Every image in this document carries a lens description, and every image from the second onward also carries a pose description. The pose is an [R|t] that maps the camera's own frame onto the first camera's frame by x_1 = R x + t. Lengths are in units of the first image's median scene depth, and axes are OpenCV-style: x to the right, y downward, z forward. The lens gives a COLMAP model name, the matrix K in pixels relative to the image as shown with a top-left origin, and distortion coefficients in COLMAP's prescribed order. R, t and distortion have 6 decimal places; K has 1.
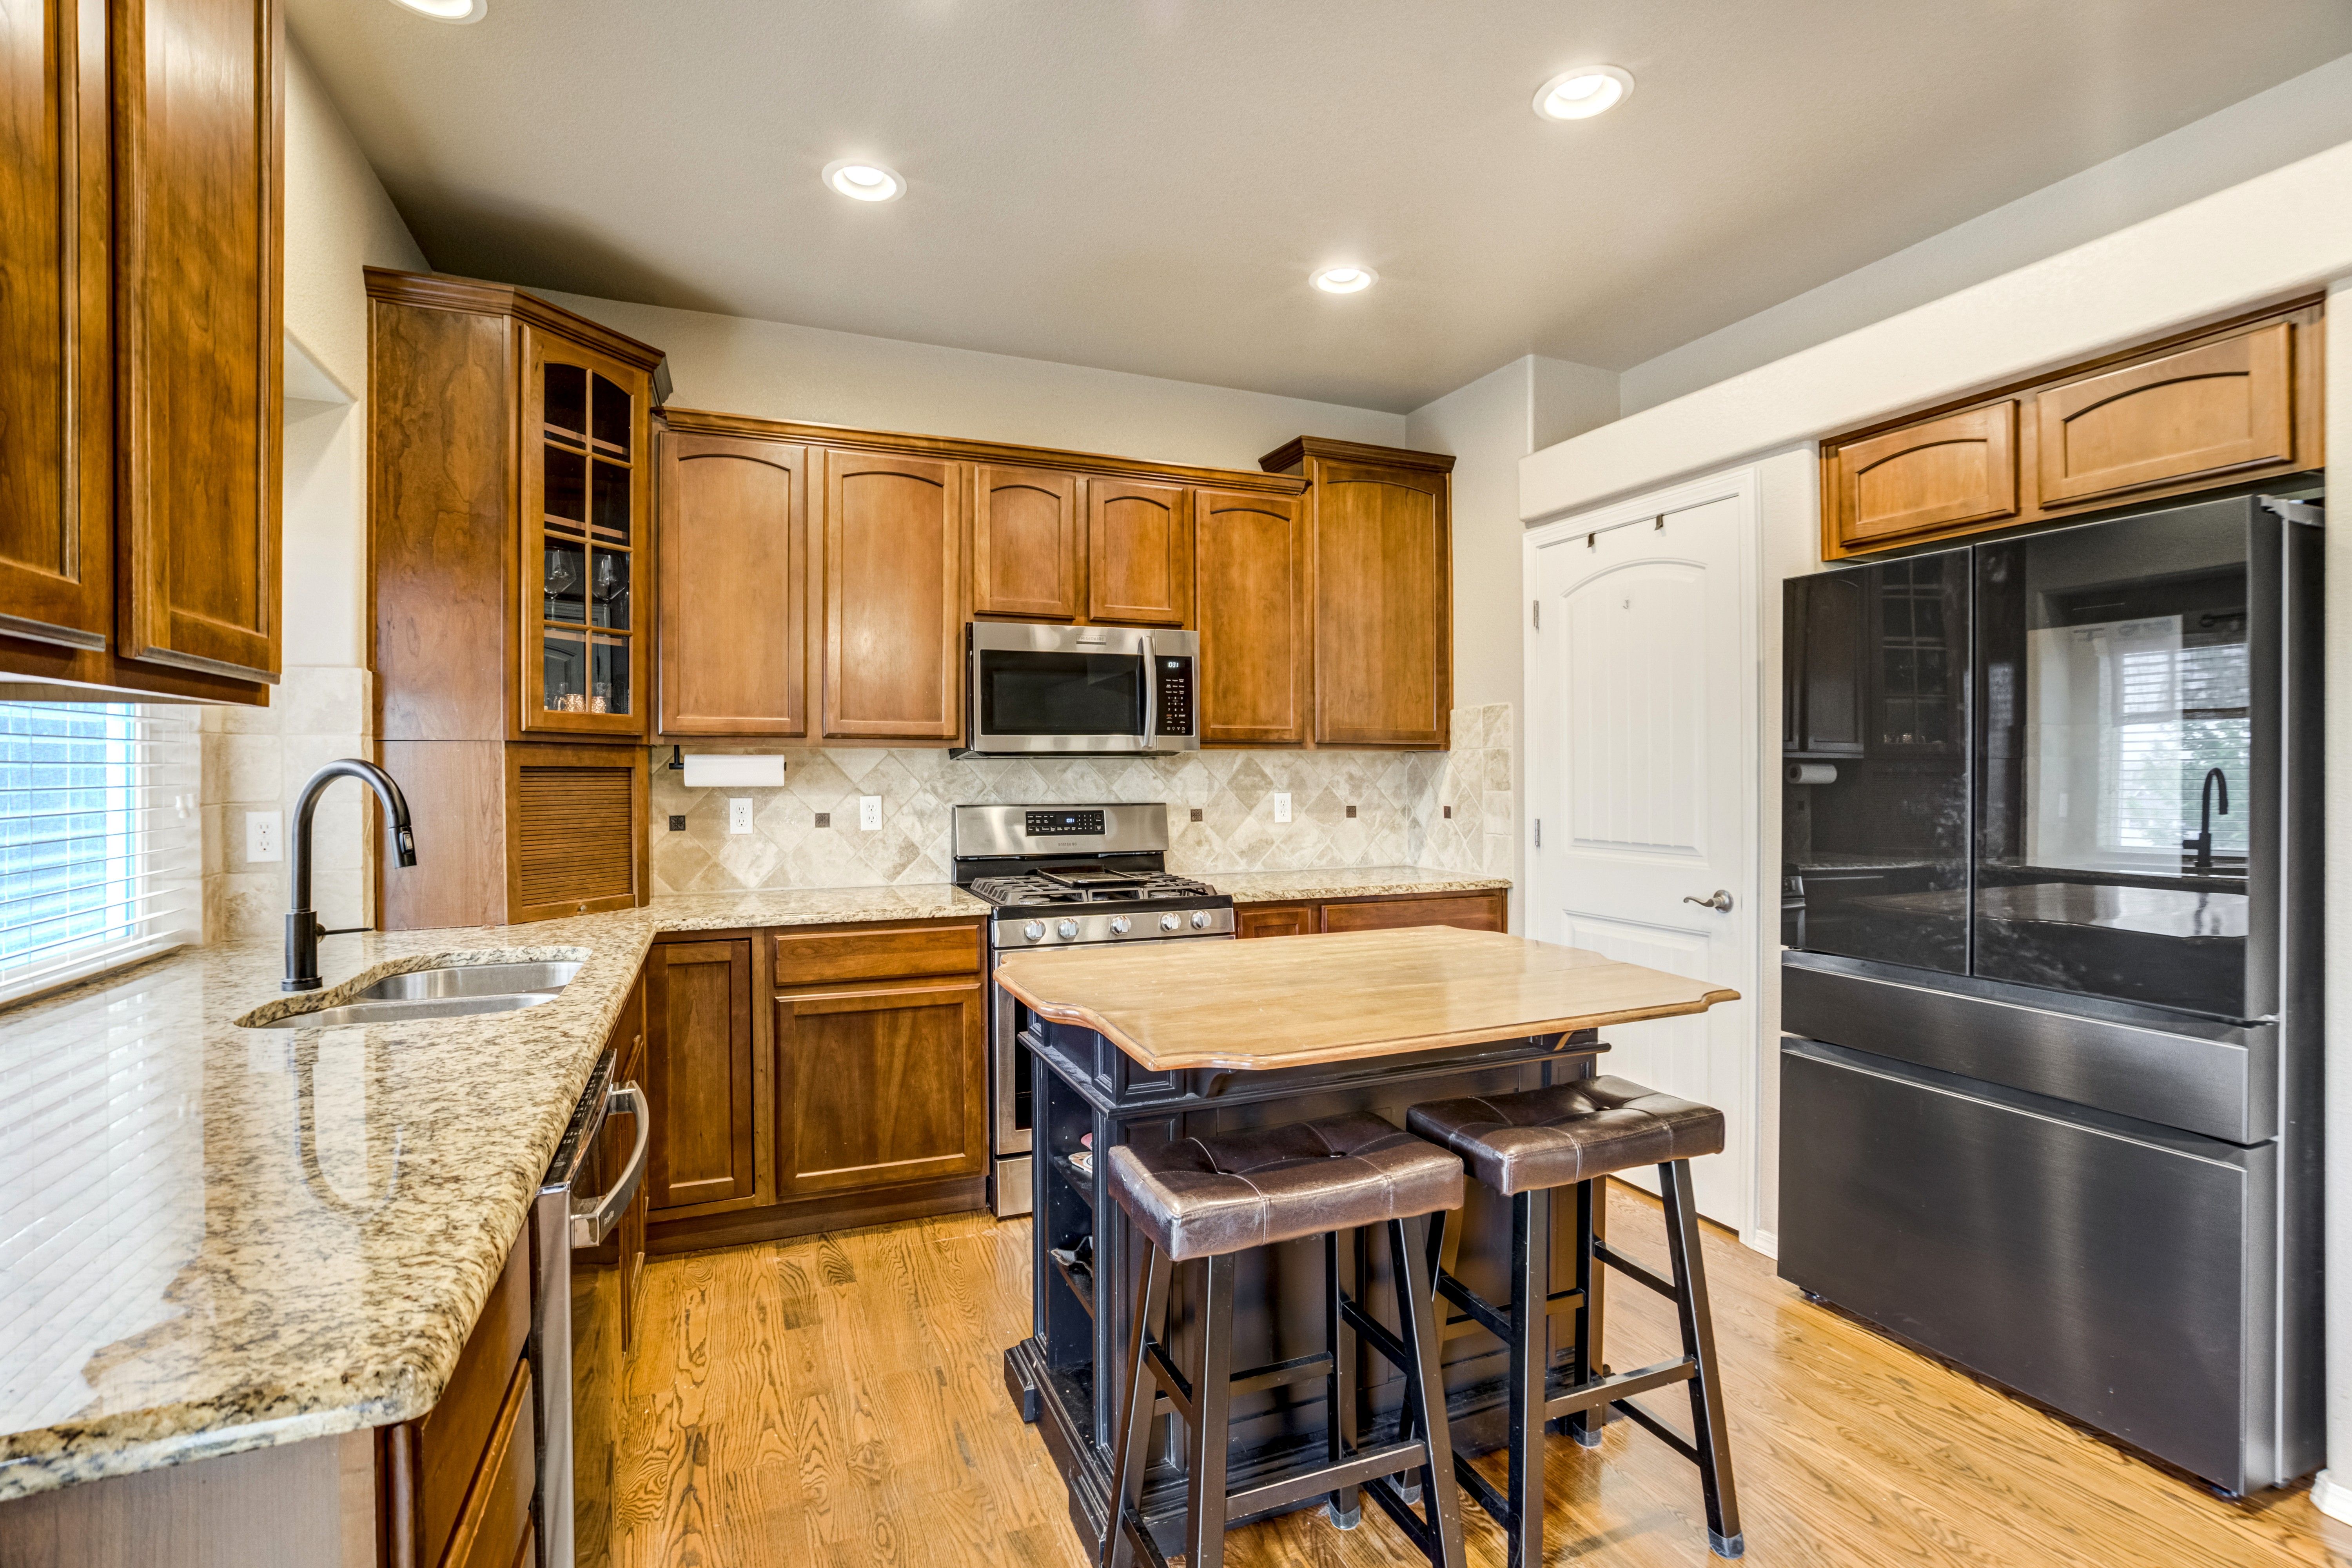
lens RADIAL K [[1075.0, 0, 1211.5], [0, 1075.0, 770.6], [0, 0, 1]] dist [-0.028492, 0.000556]
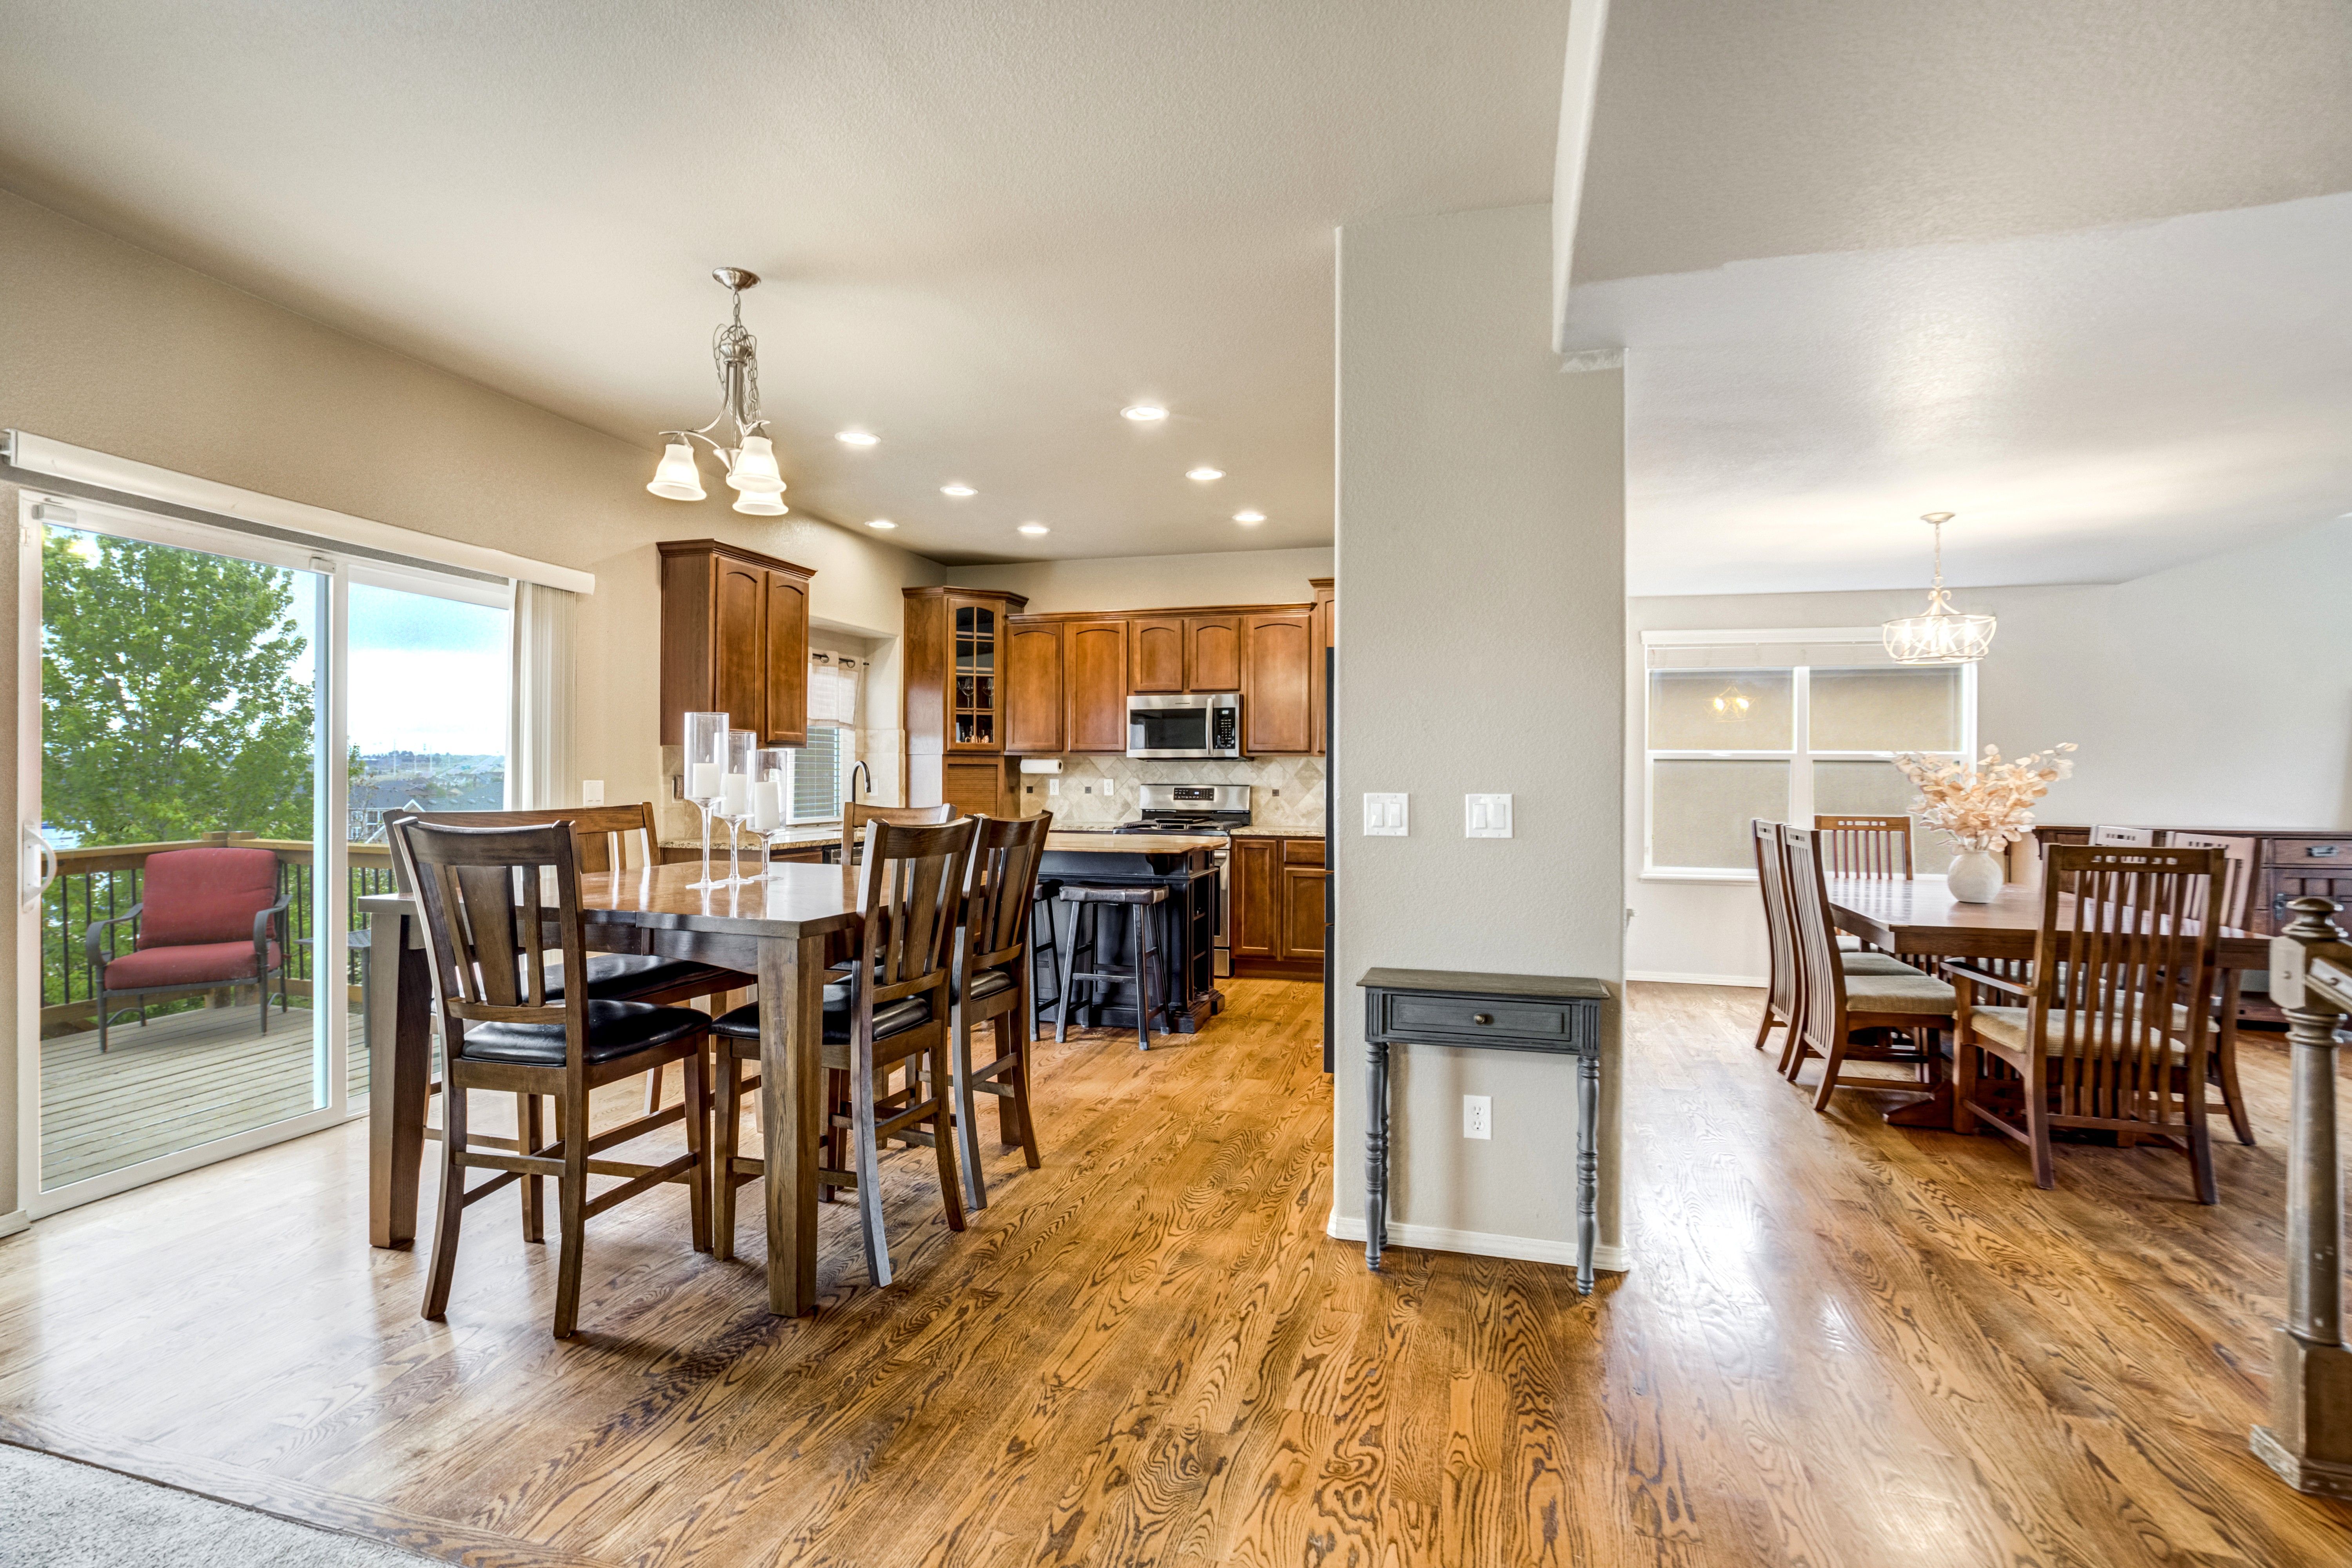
lens RADIAL K [[1075.0, 0, 1211.5], [0, 1075.0, 770.6], [0, 0, 1]] dist [-0.028492, 0.000556]
pose [[0.784044, 0.003194, -0.620697, 1.106482], [-0.004904, 0.999987, -0.001049, 0.007994], [0.620685, 0.003866, 0.784050, -0.506517]]
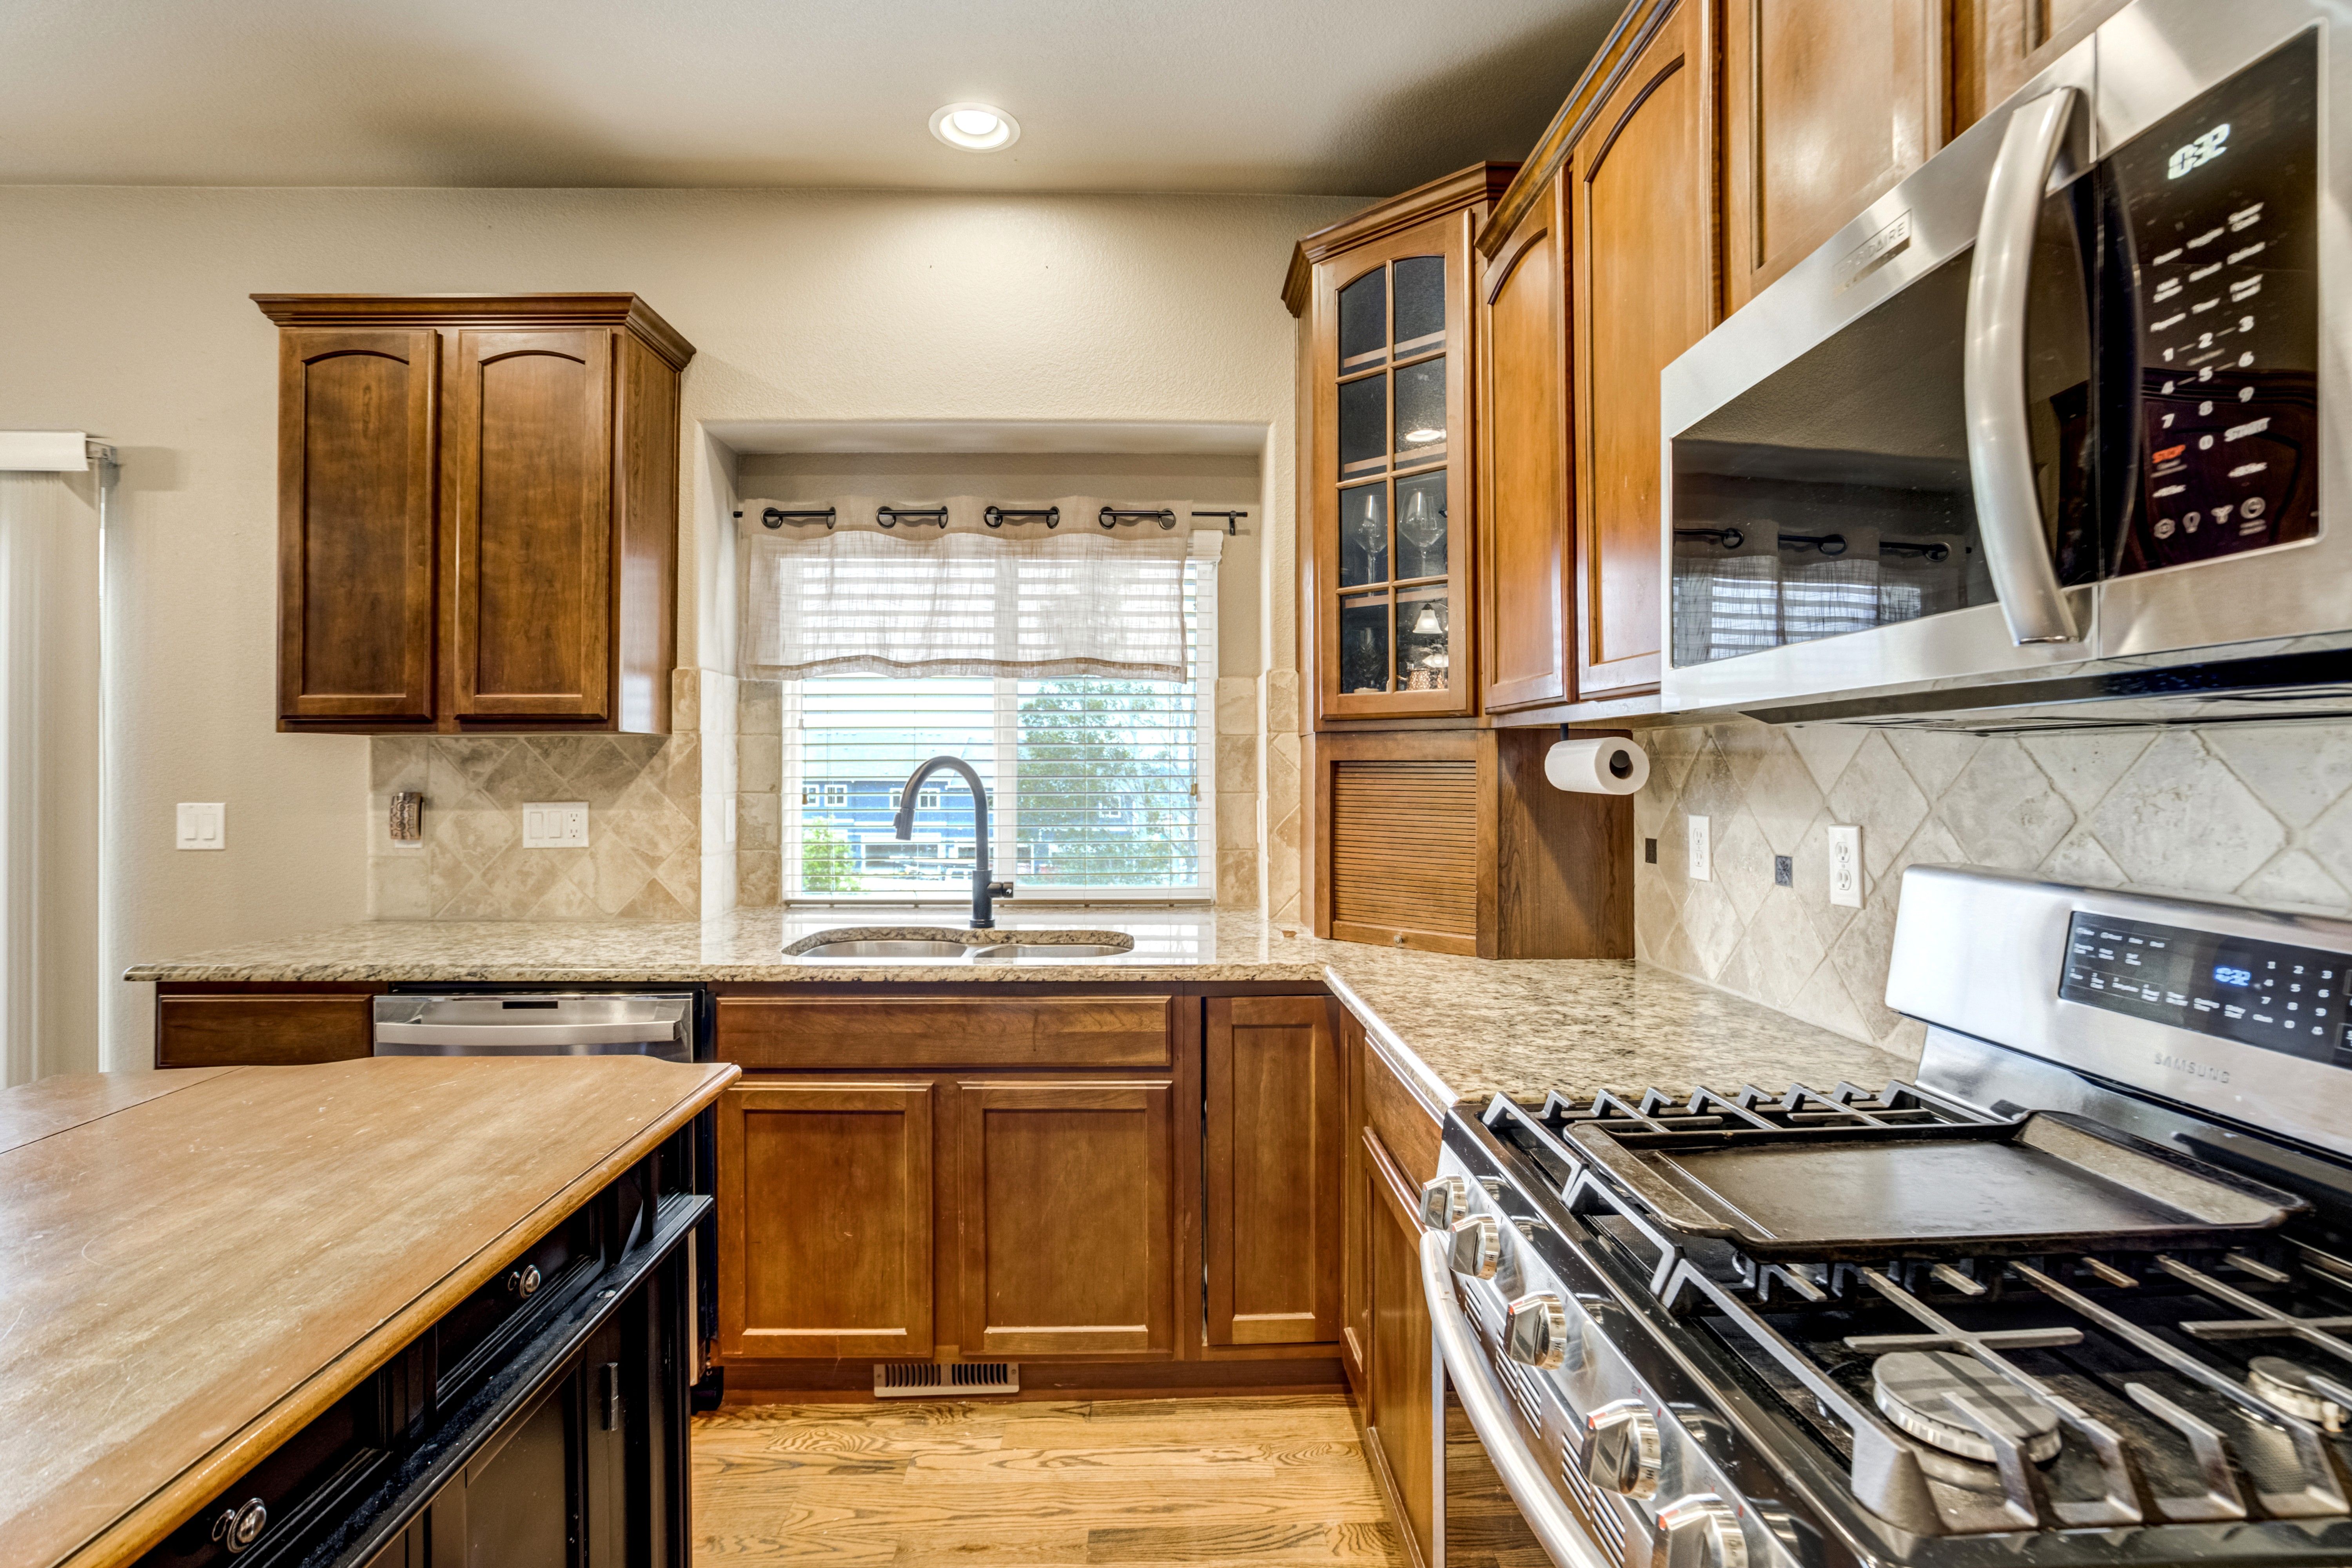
lens RADIAL K [[1106.5, 0, 1179.8], [0, 1106.5, 738.8], [0, 0, 1]] dist [-0.087430, 0.000239]
pose [[-0.386513, -0.021640, -0.922030, 0.175523], [-0.003072, 0.999749, -0.022177, -0.001058], [0.922279, -0.005739, -0.386483, 0.887931]]
